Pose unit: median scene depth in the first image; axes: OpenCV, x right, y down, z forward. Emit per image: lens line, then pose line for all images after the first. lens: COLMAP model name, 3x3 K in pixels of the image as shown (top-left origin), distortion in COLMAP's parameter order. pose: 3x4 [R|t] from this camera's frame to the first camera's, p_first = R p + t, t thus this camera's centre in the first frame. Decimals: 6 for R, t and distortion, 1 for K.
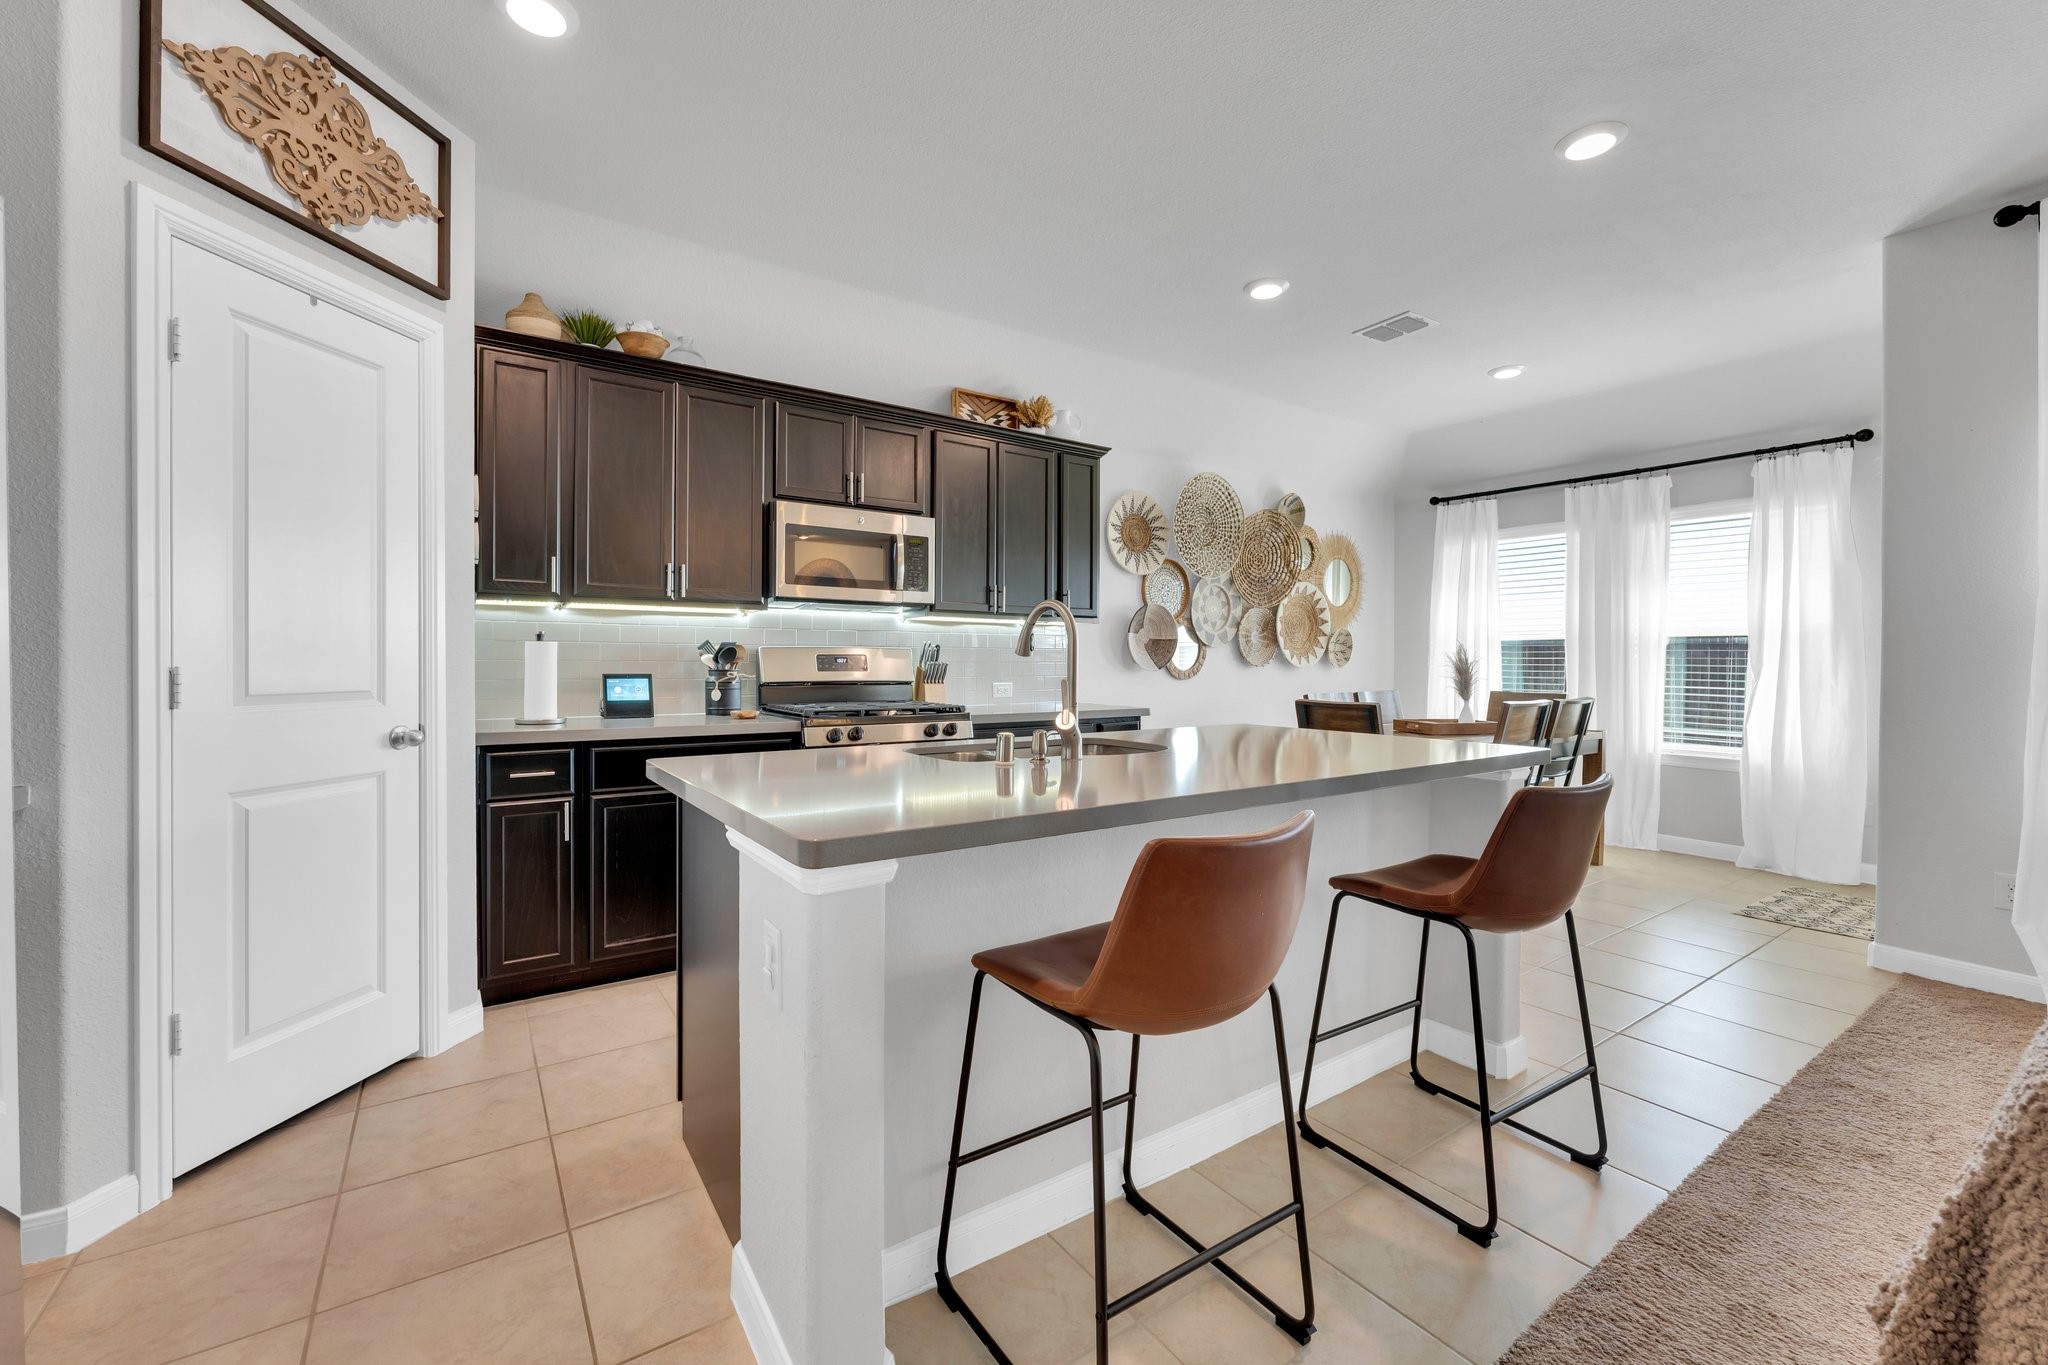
lens RADIAL K [[835.1, 0, 1019.6], [0, 835.1, 665.8], [0, 0, 1]] dist [-0.008239, 0.000370]
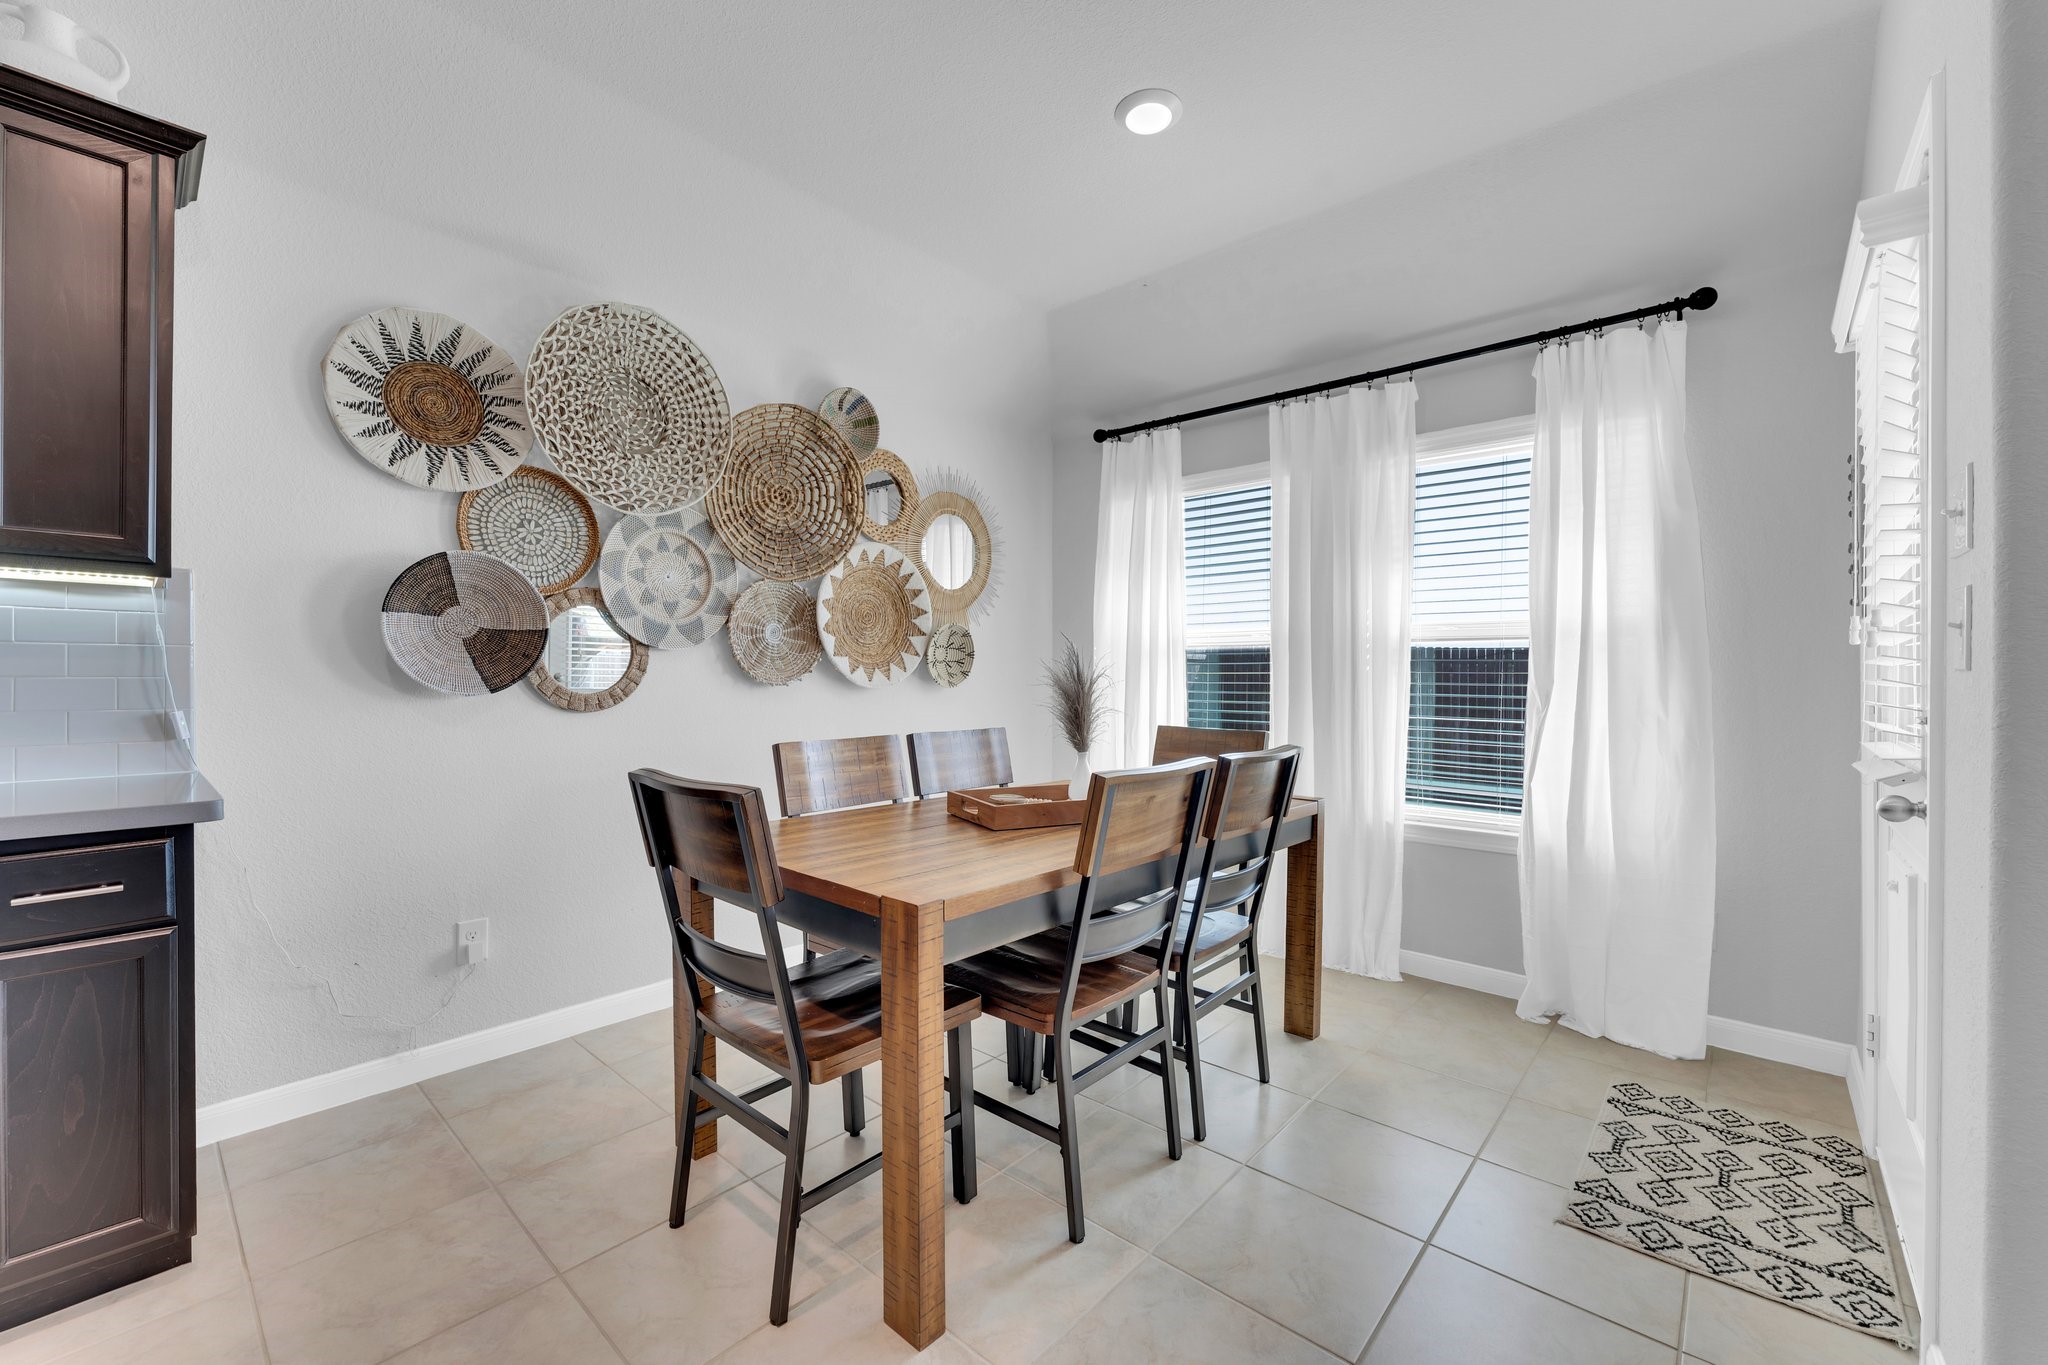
lens RADIAL K [[835.1, 0, 1011.5], [0, 835.1, 675.5], [0, 0, 1]] dist [-0.008239, 0.000370]
pose [[0.971808, 0.001931, 0.235767, 0.358426], [0.000302, 0.999955, -0.009436, -0.000871], [-0.235775, 0.009242, 0.971764, 0.489070]]
